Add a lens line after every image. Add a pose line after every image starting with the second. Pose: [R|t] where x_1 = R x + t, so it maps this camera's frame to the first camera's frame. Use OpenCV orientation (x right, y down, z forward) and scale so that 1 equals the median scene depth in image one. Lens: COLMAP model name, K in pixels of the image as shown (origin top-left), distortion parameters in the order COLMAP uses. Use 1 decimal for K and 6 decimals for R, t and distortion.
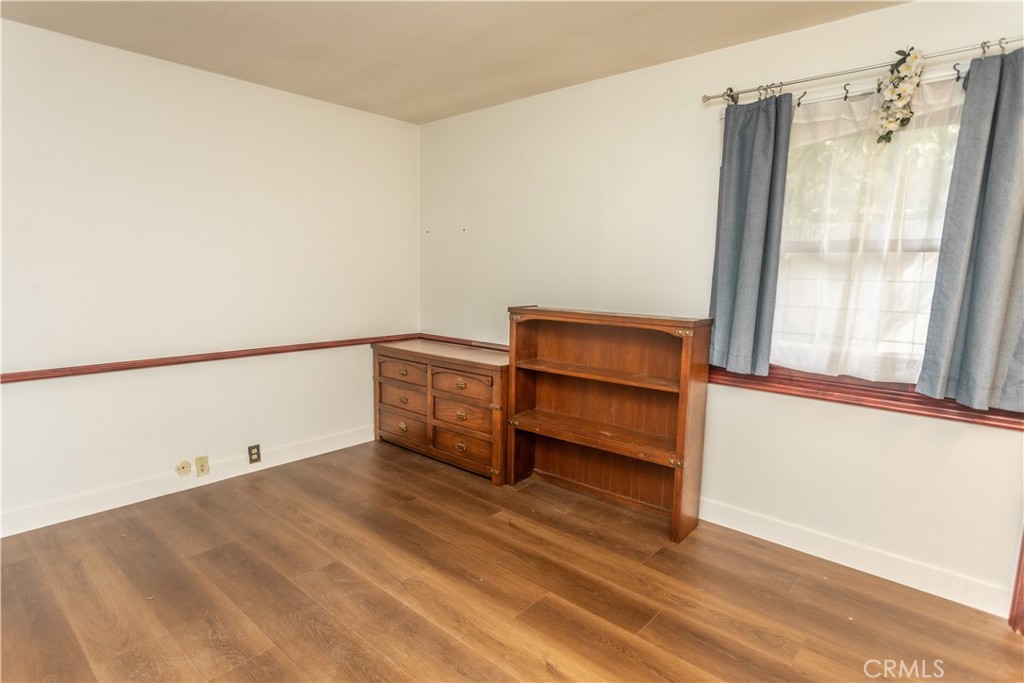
lens RADIAL K [[548.8, 0, 513.7], [0, 548.8, 342.7], [0, 0, 1]] dist [0.001021, 0.000610]
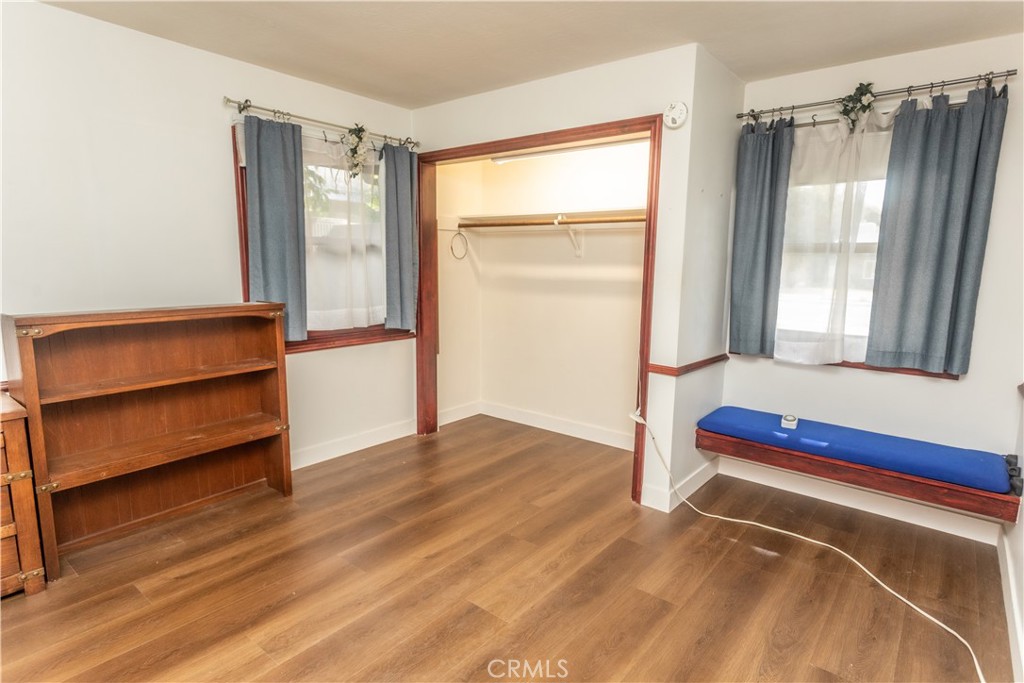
lens RADIAL K [[548.8, 0, 513.7], [0, 548.8, 345.6], [0, 0, 1]] dist [0.001021, 0.000610]
pose [[-0.051384, -0.167382, 0.984552, -0.811504], [0.122793, 0.977315, 0.172560, -0.086009], [-0.991101, 0.129763, -0.029665, 0.521459]]
